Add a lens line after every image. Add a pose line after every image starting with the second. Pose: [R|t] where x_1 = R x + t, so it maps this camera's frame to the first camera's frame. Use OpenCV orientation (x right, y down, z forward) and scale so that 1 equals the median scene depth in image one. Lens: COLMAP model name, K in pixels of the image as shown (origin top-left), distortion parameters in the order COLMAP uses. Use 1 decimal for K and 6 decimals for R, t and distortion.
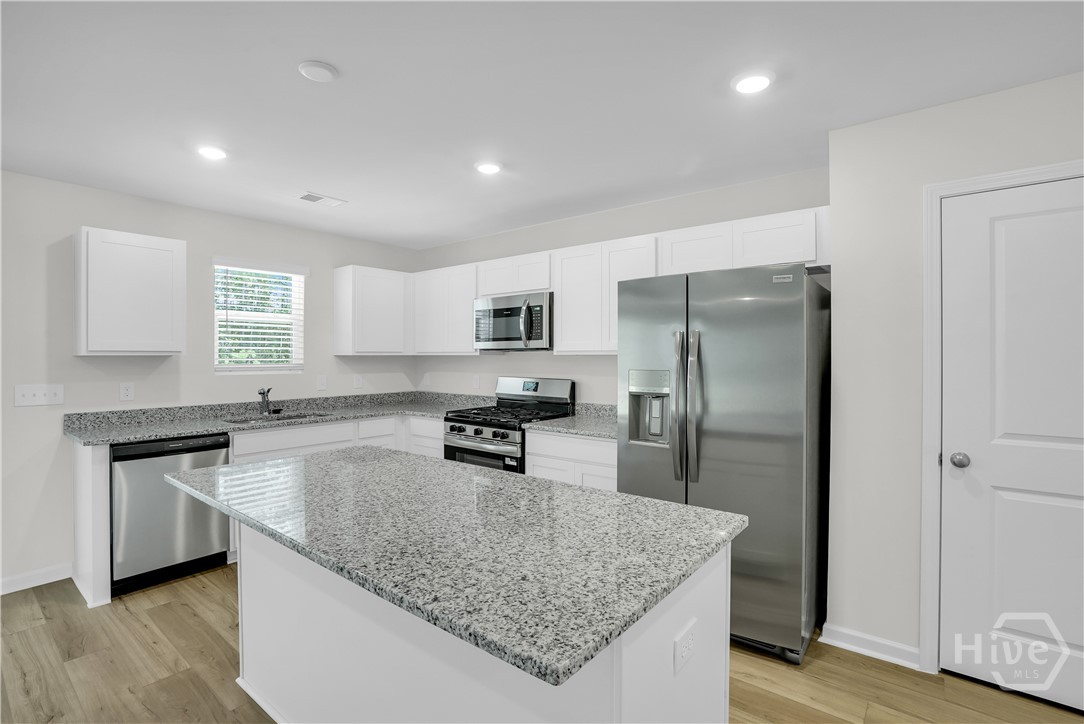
lens RADIAL K [[513.5, 0, 542.0], [0, 513.5, 353.2], [0, 0, 1]] dist [-0.027585, 0.001117]
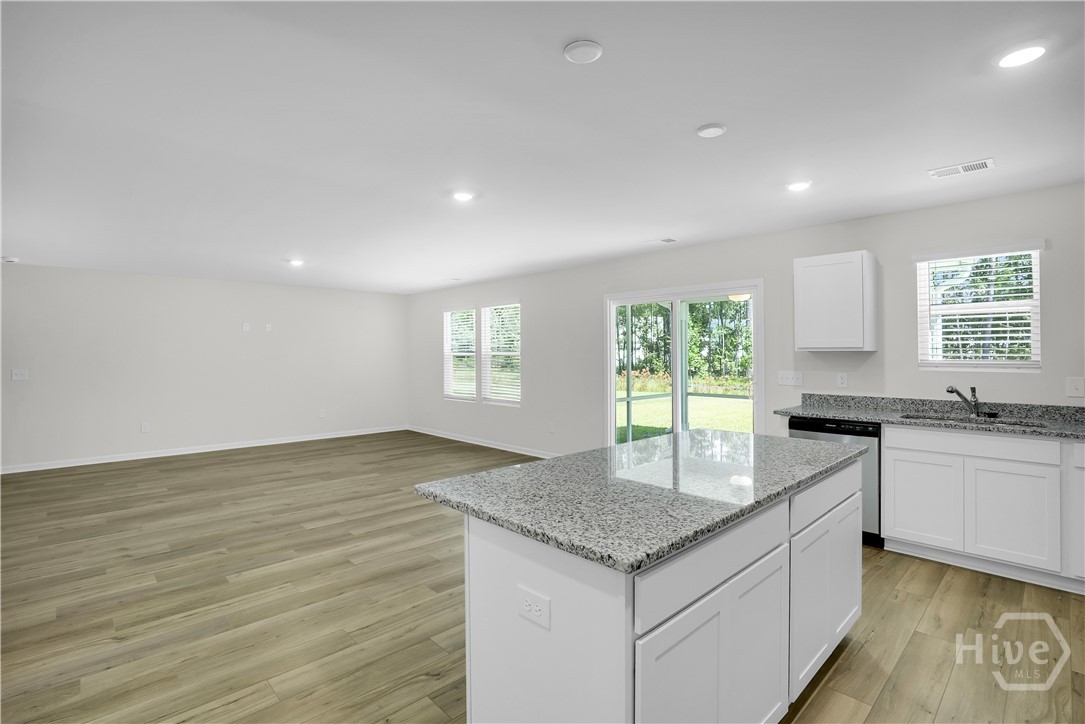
lens RADIAL K [[503.0, 0, 546.7], [0, 503.0, 349.7], [0, 0, 1]] dist [-0.000943, -0.000144]
pose [[-0.116916, -0.008115, -0.993109, 0.448859], [0.008464, 0.999922, -0.009167, 0.004535], [0.993106, -0.009478, -0.116838, 0.374662]]
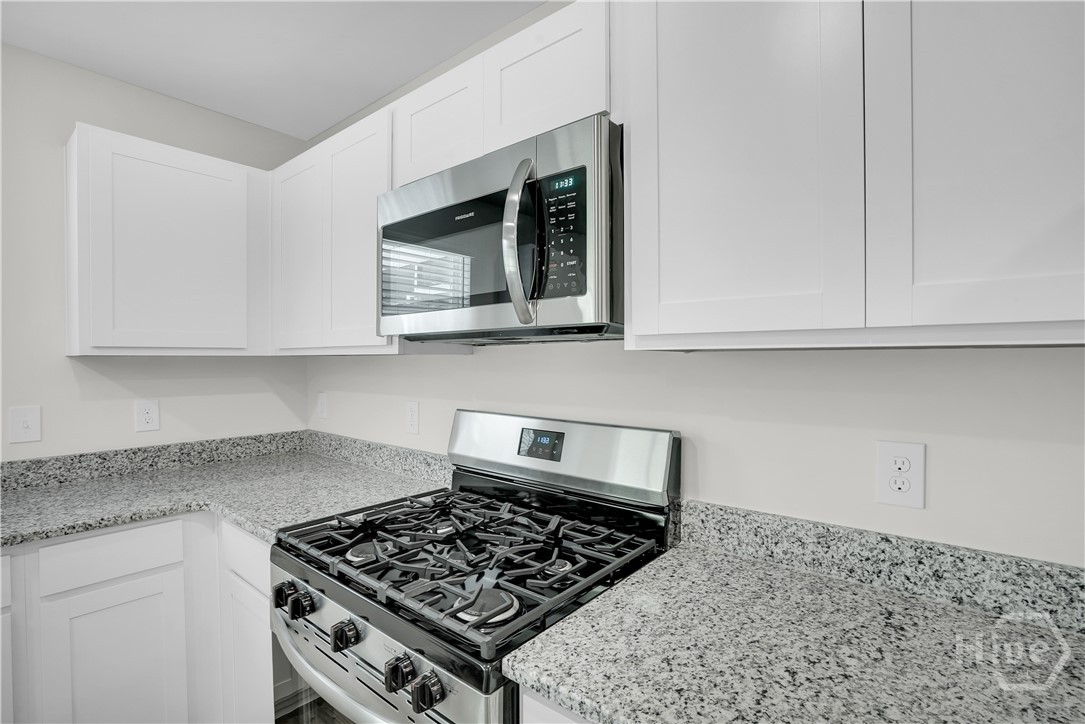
lens RADIAL K [[510.9, 0, 545.9], [0, 510.9, 369.6], [0, 0, 1]] dist [-0.057000, 0.024732]
pose [[0.999947, -0.002471, -0.009974, -0.016455], [0.002756, 0.999586, 0.028644, 0.005741], [0.009899, -0.028670, 0.999540, 0.715527]]
